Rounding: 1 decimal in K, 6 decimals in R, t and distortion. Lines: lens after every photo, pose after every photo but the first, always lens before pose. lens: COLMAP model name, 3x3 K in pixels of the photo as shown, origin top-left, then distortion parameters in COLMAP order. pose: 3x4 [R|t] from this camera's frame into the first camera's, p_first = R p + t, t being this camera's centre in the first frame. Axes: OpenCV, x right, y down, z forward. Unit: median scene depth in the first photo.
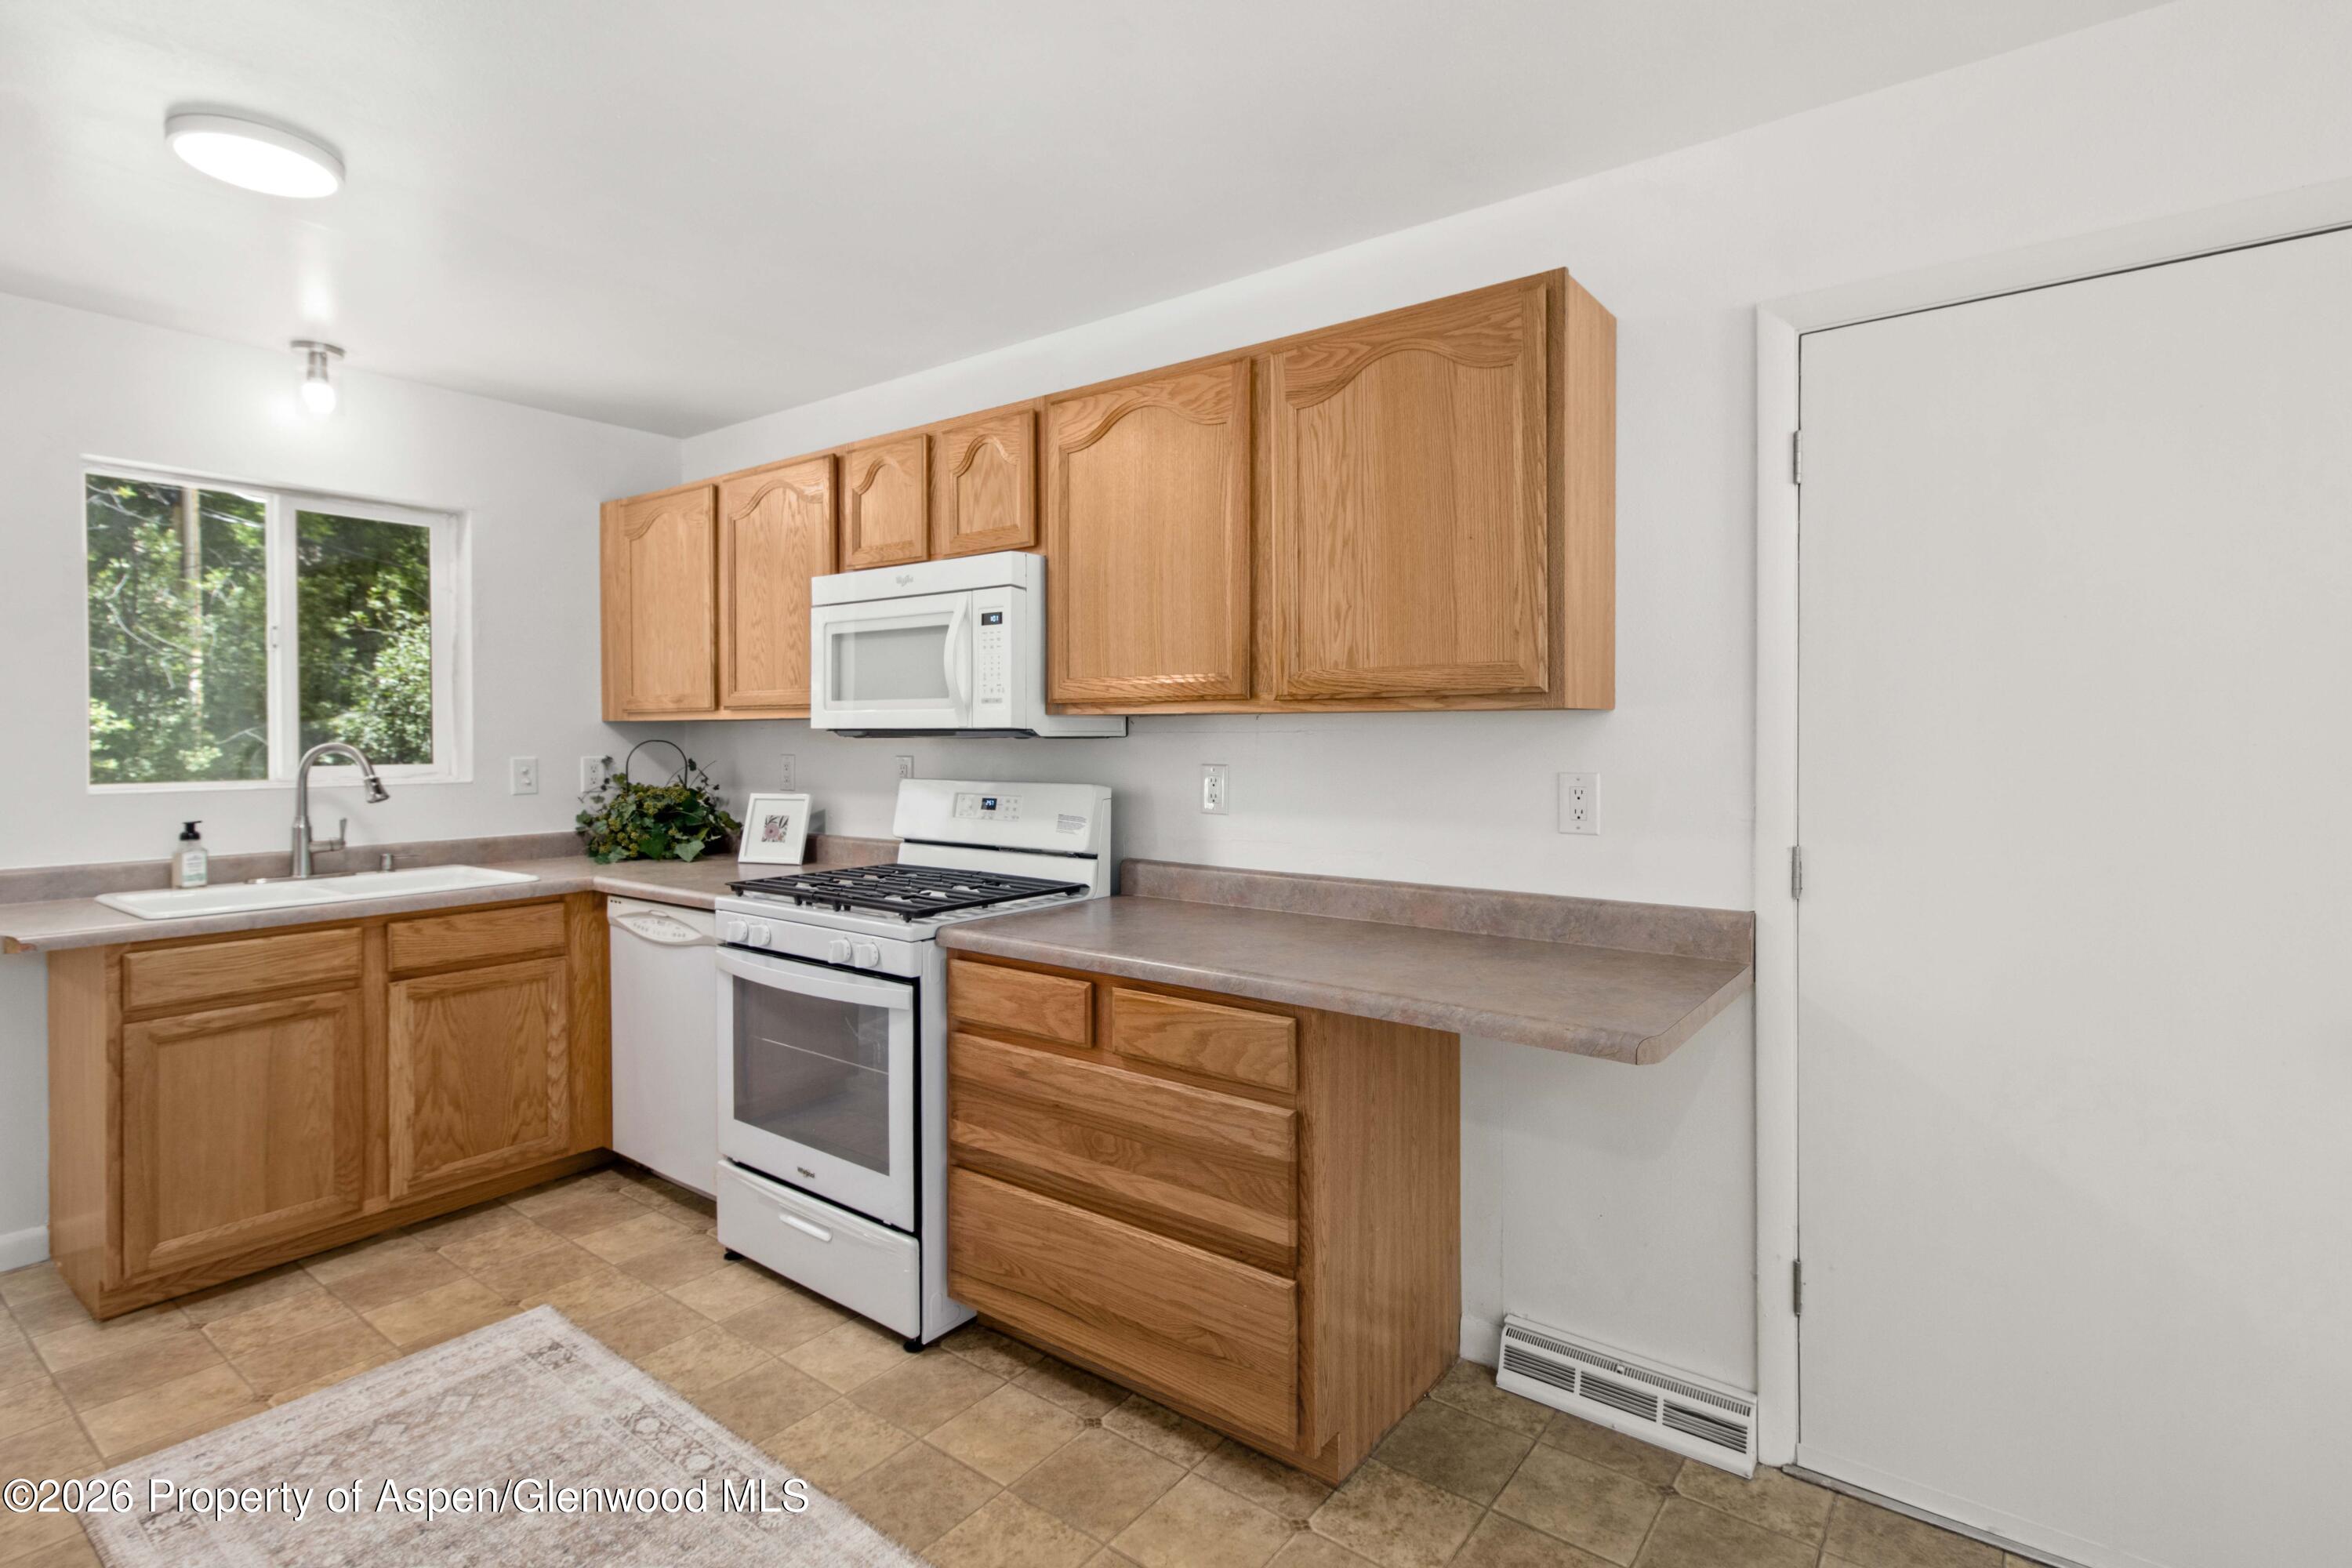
lens RADIAL K [[1134.9, 0, 1217.4], [0, 1134.9, 726.9], [0, 0, 1]] dist [0.020153, 0.000520]
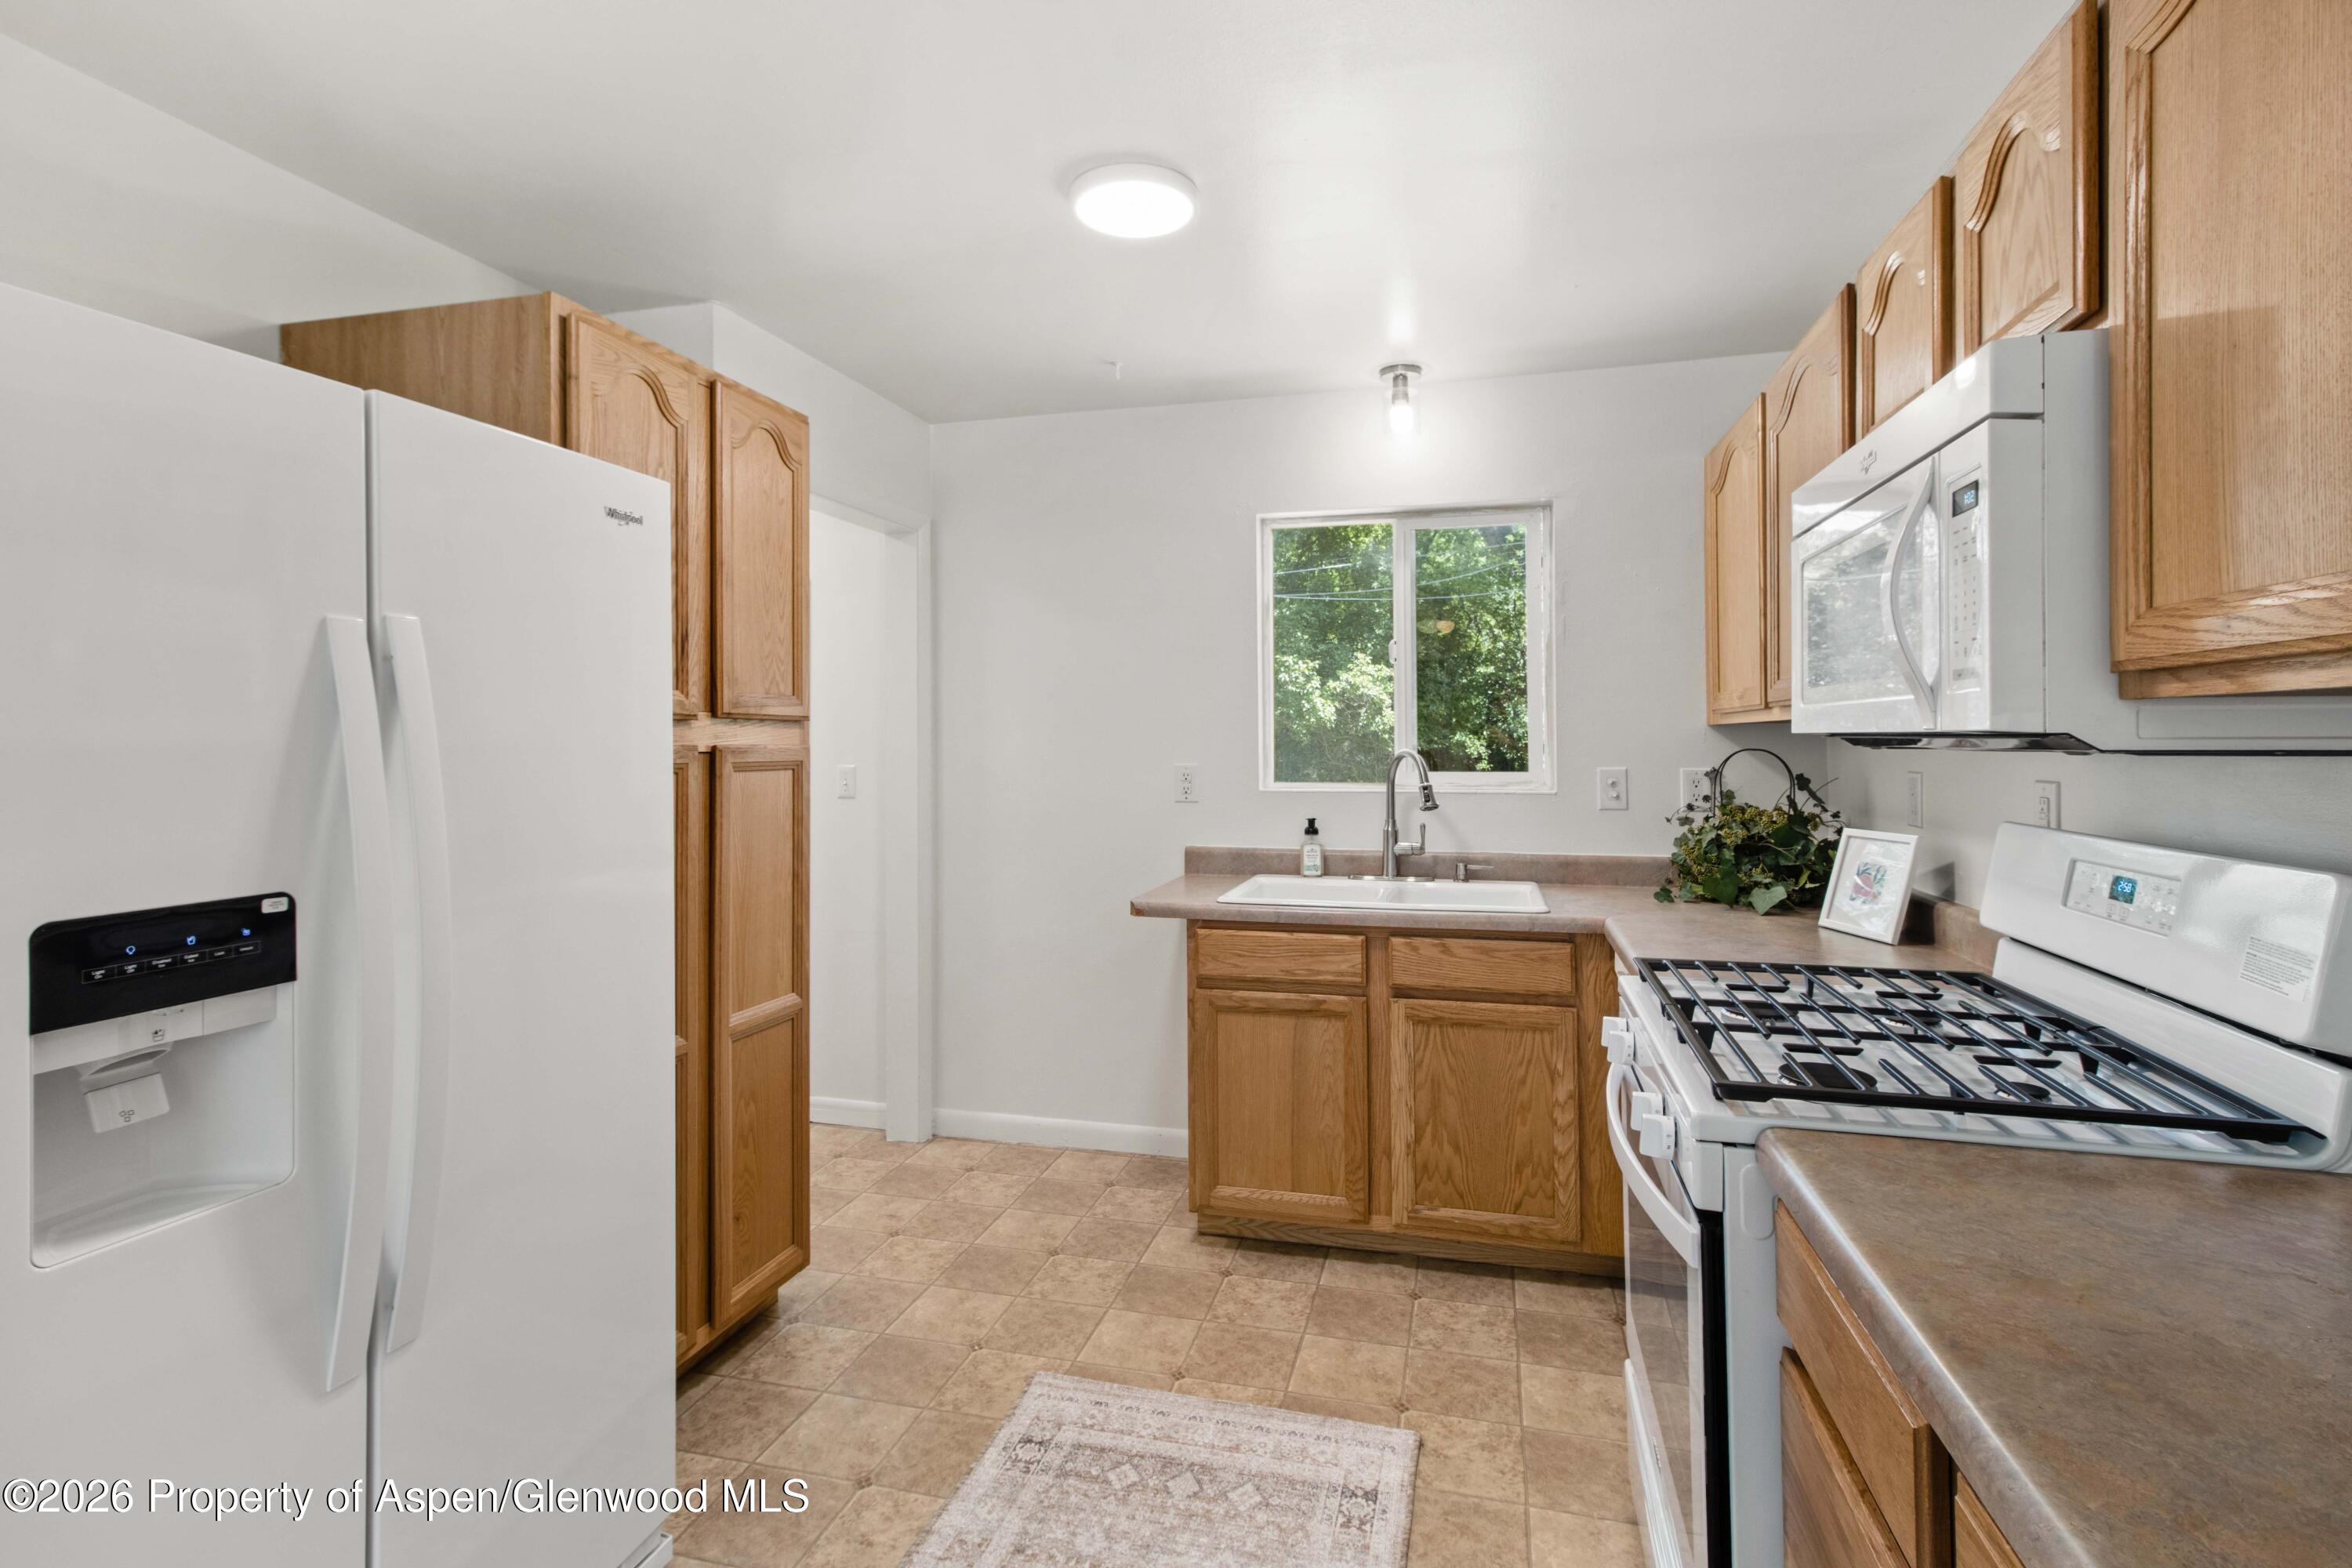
lens RADIAL K [[1134.9, 0, 1217.4], [0, 1134.9, 726.9], [0, 0, 1]] dist [0.020153, 0.000520]
pose [[0.359730, -0.010776, -0.932994, 0.123728], [0.007966, 0.999932, -0.008477, 0.000611], [0.933023, -0.004383, 0.359791, 0.511061]]
